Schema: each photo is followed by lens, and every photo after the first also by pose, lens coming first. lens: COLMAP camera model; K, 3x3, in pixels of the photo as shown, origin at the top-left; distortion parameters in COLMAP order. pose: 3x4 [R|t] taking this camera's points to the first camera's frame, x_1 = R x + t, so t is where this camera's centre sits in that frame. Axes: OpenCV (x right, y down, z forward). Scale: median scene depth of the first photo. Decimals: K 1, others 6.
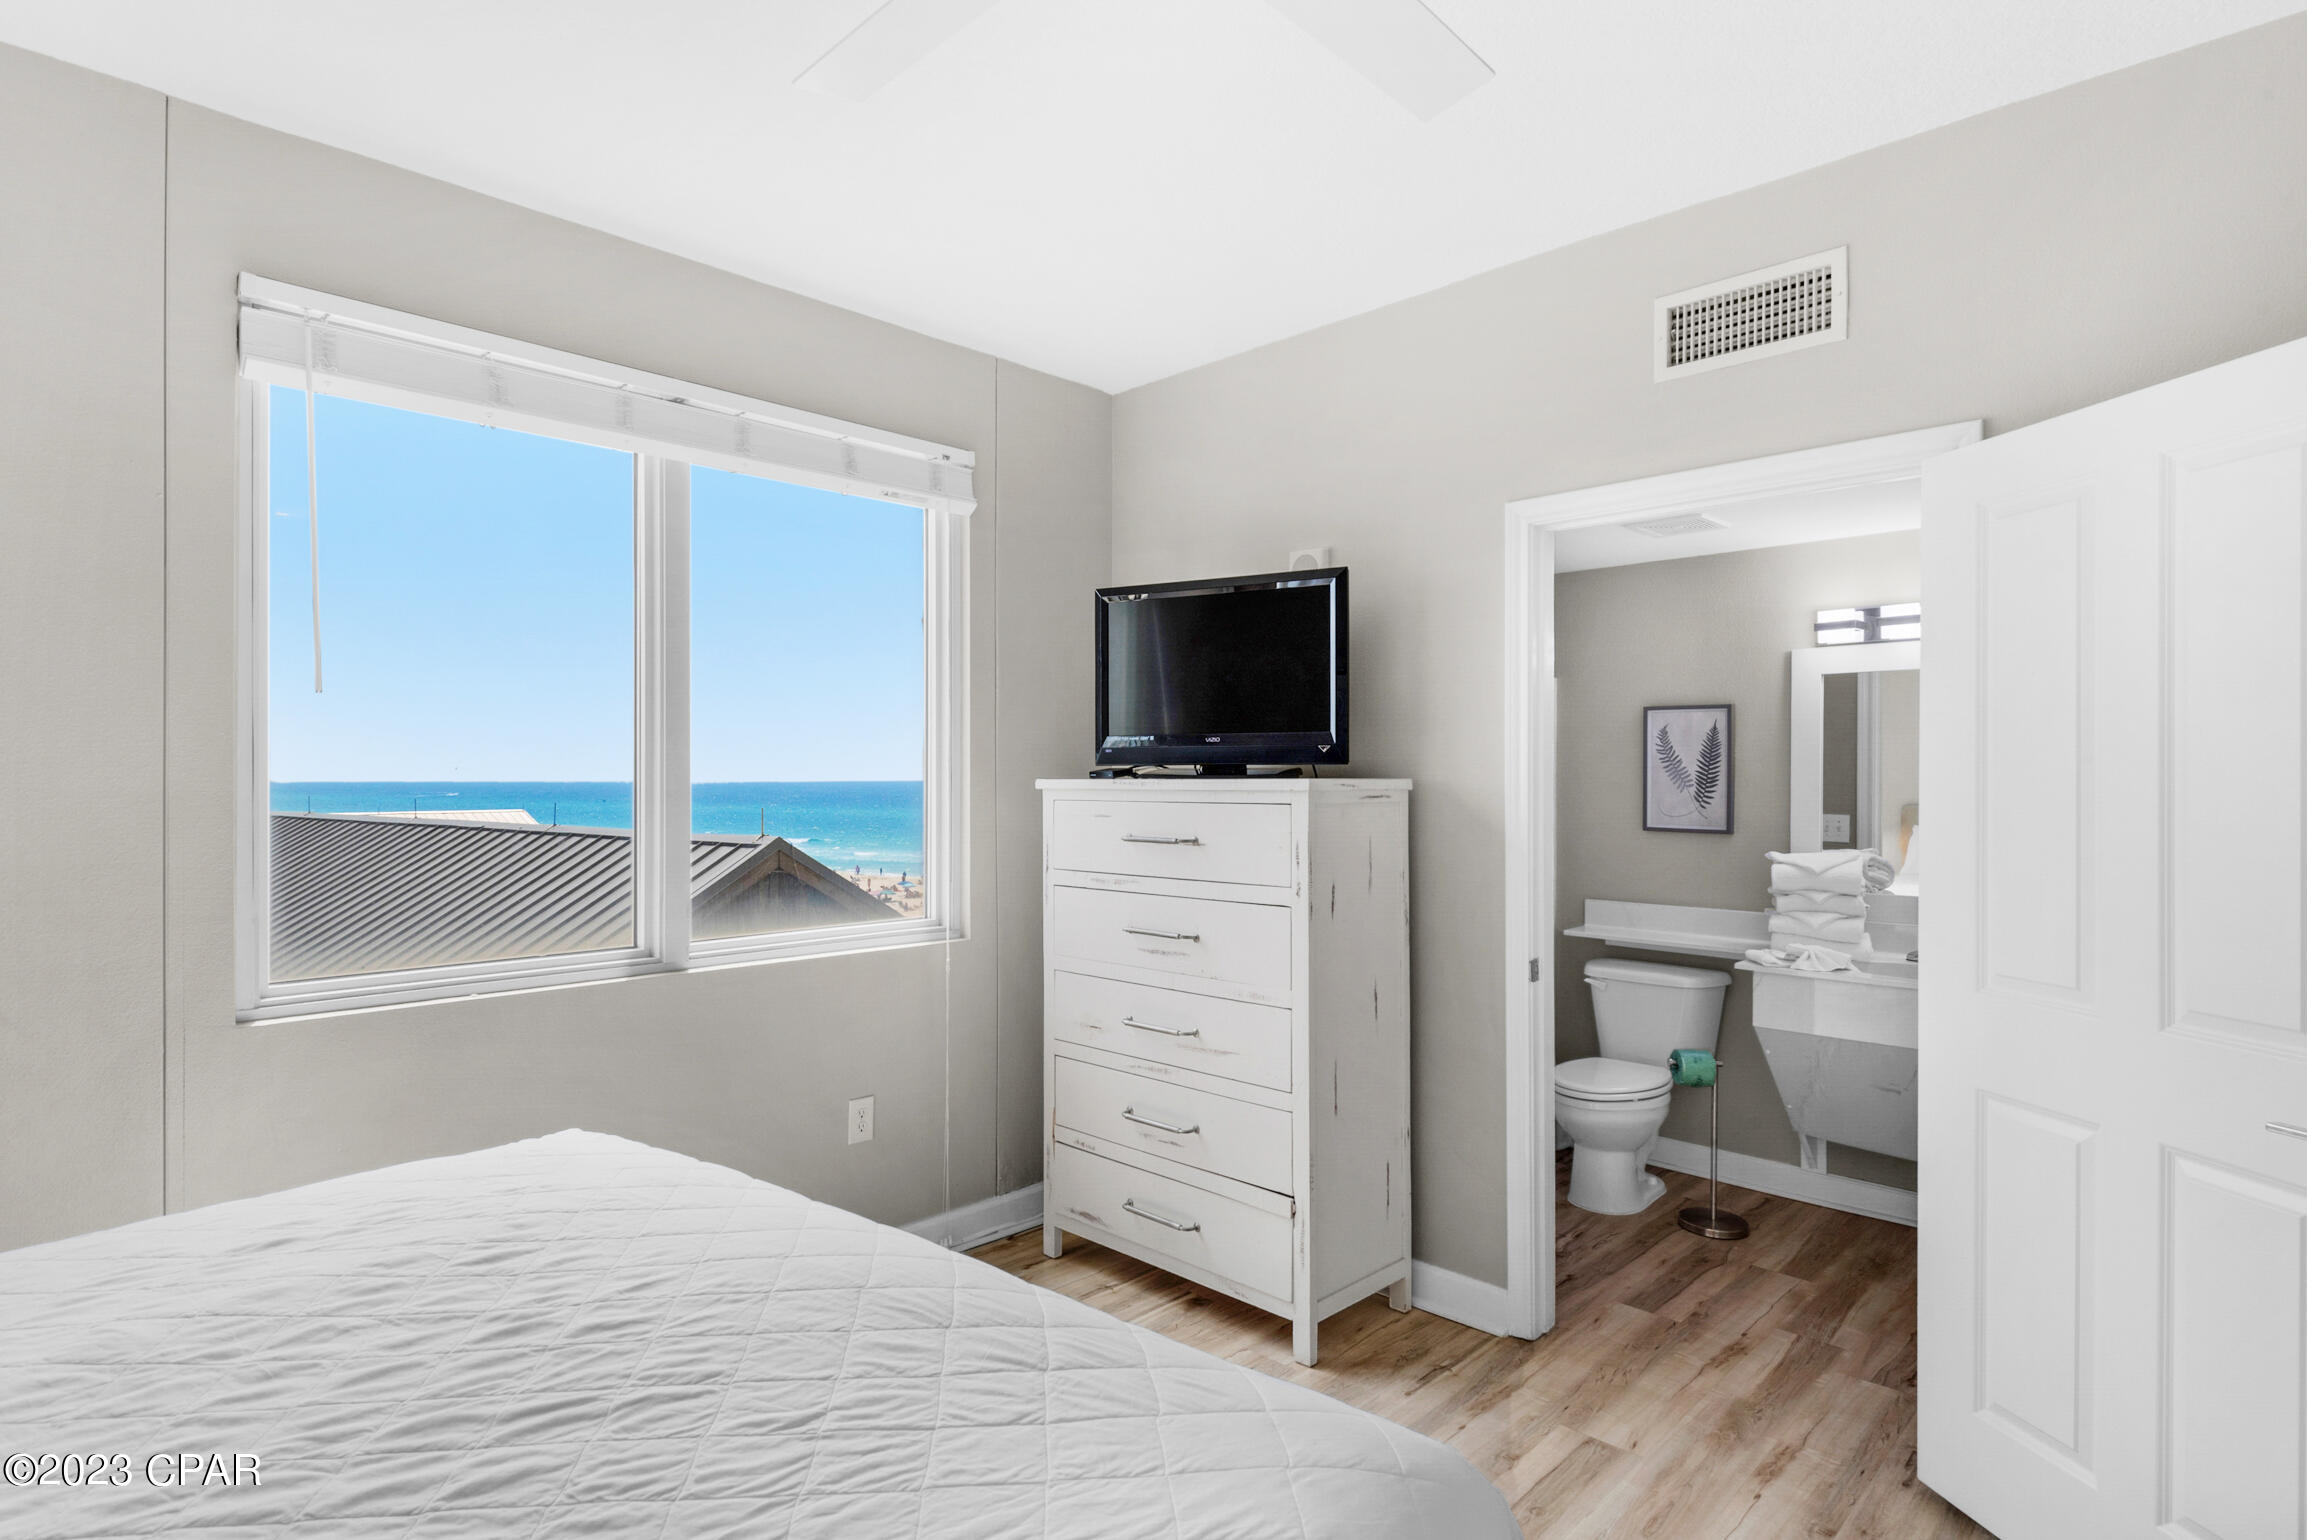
lens RADIAL K [[1119.3, 0, 1159.7], [0, 1119.3, 771.5], [0, 0, 1]] dist [-0.003054, -0.000775]
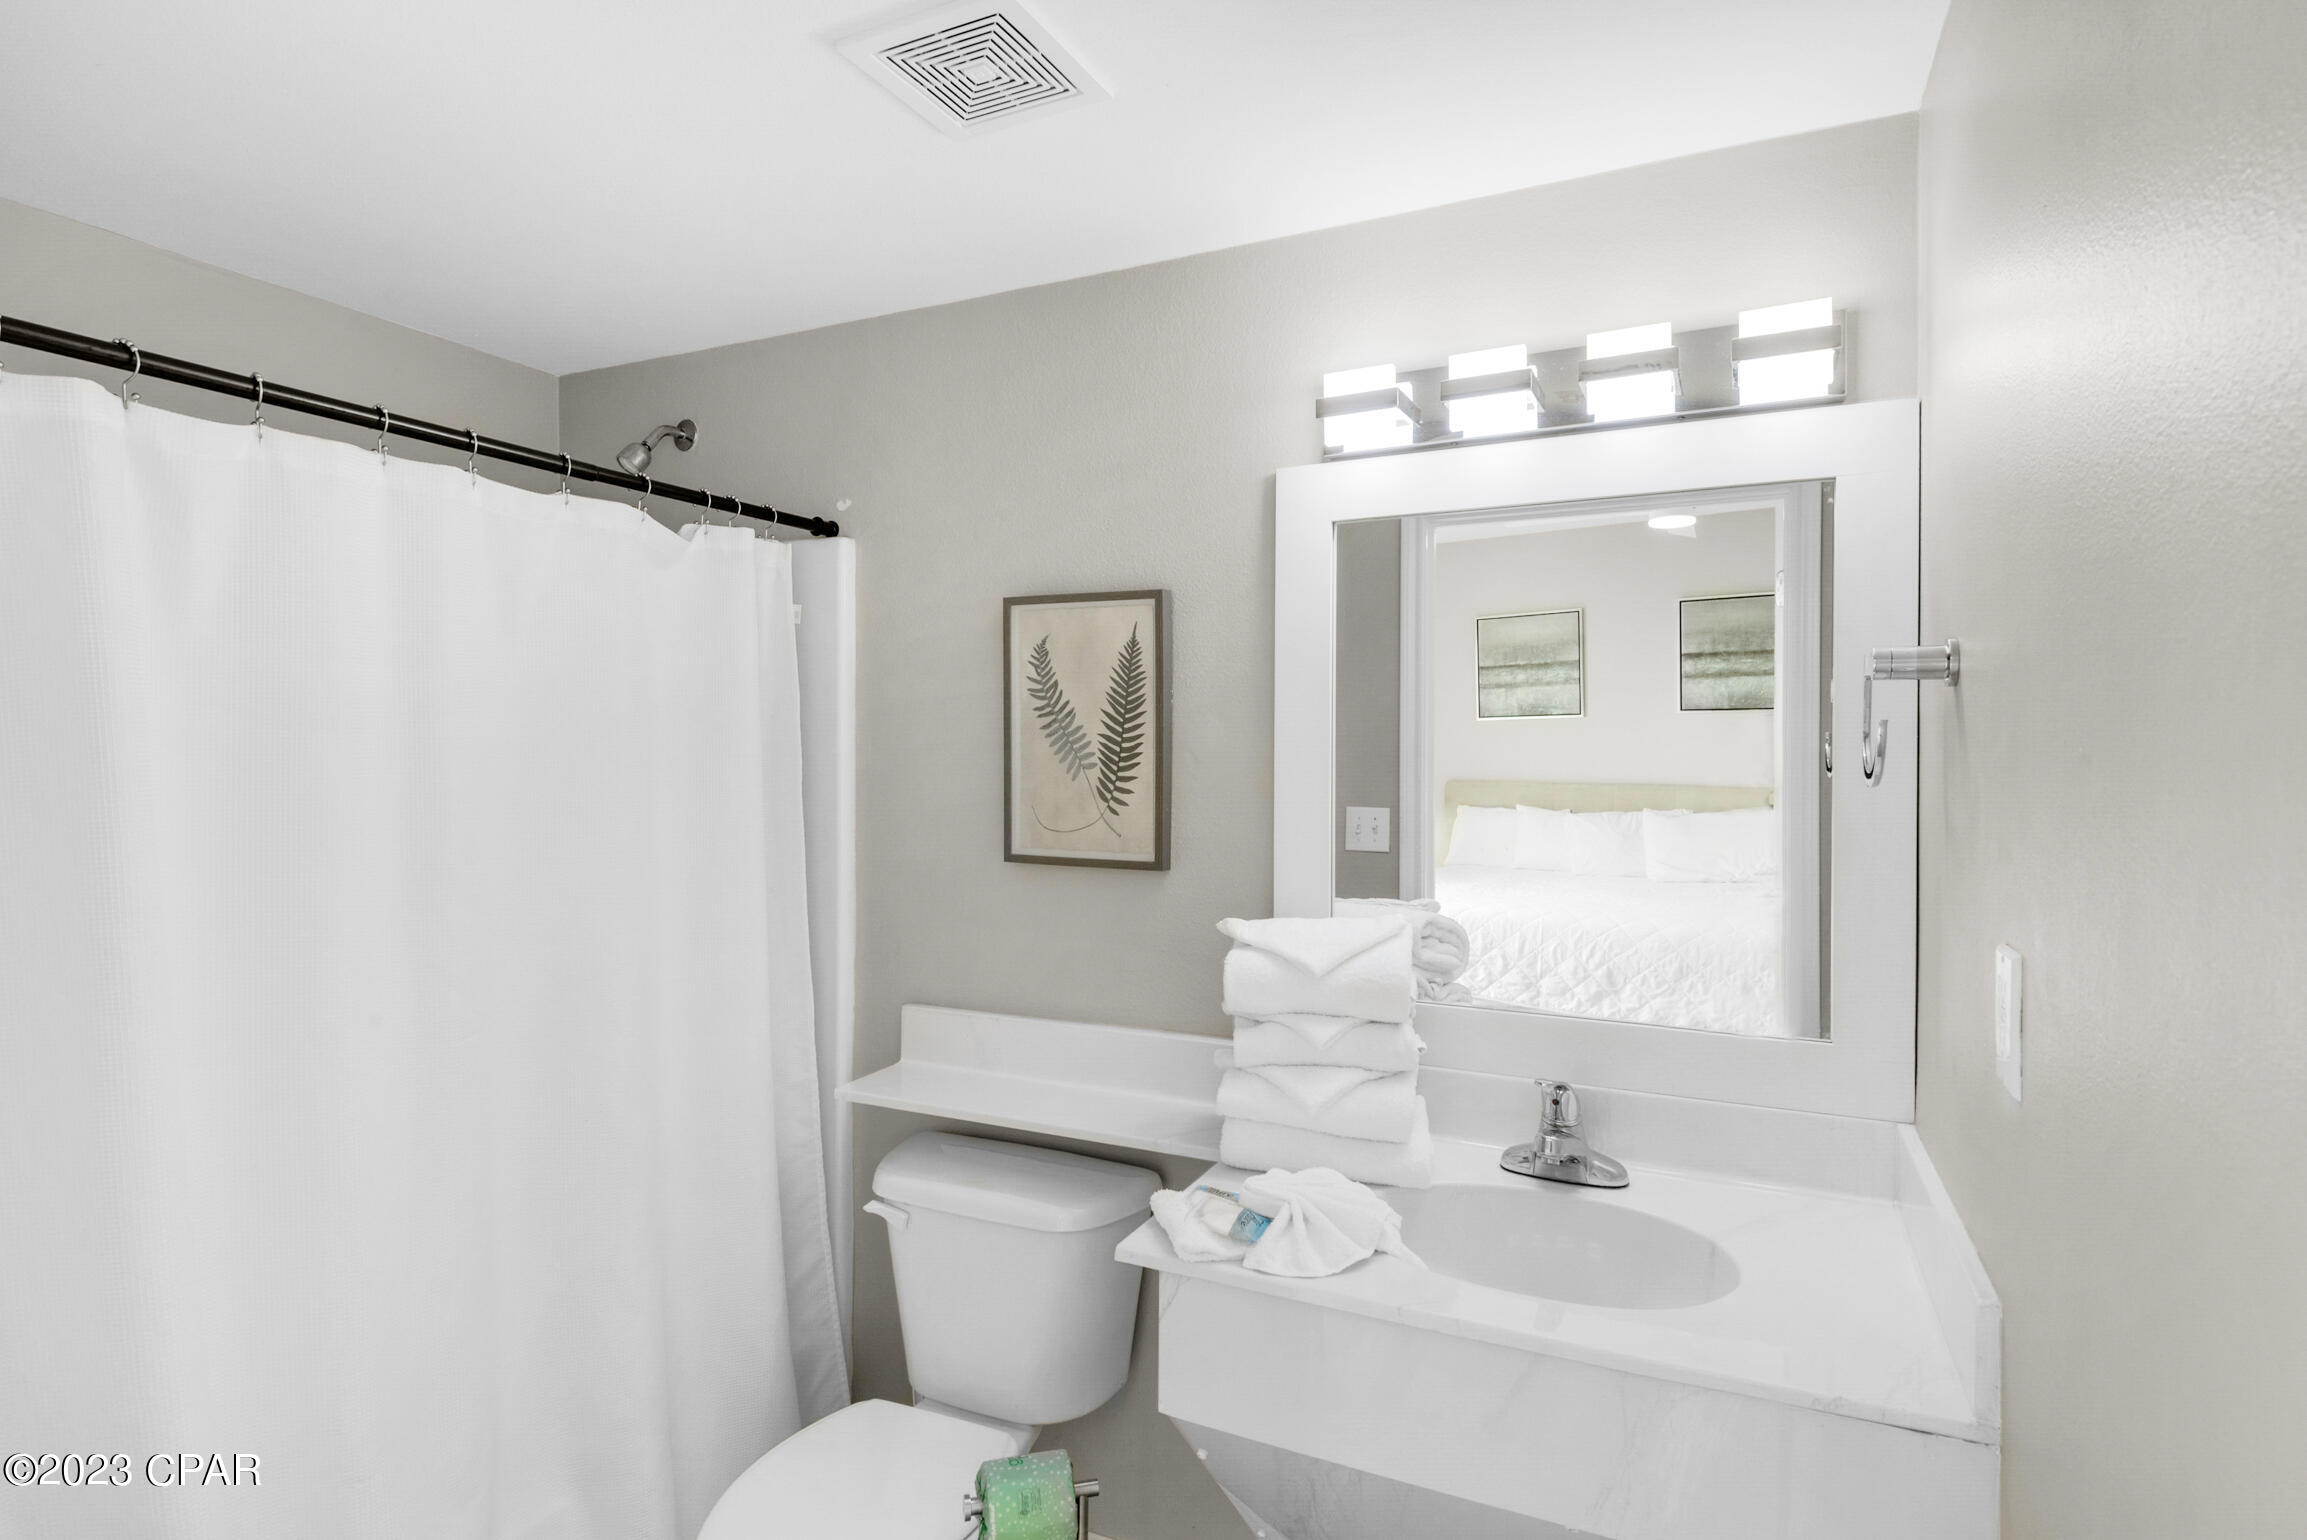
lens RADIAL K [[1168.6, 0, 1160.8], [0, 1168.6, 760.3], [0, 0, 1]] dist [0.000428, -0.001214]
pose [[0.936936, -0.008331, 0.349402, 0.364062], [0.003613, 0.999893, 0.014154, 0.003748], [-0.349483, -0.011999, 0.936866, 0.584961]]
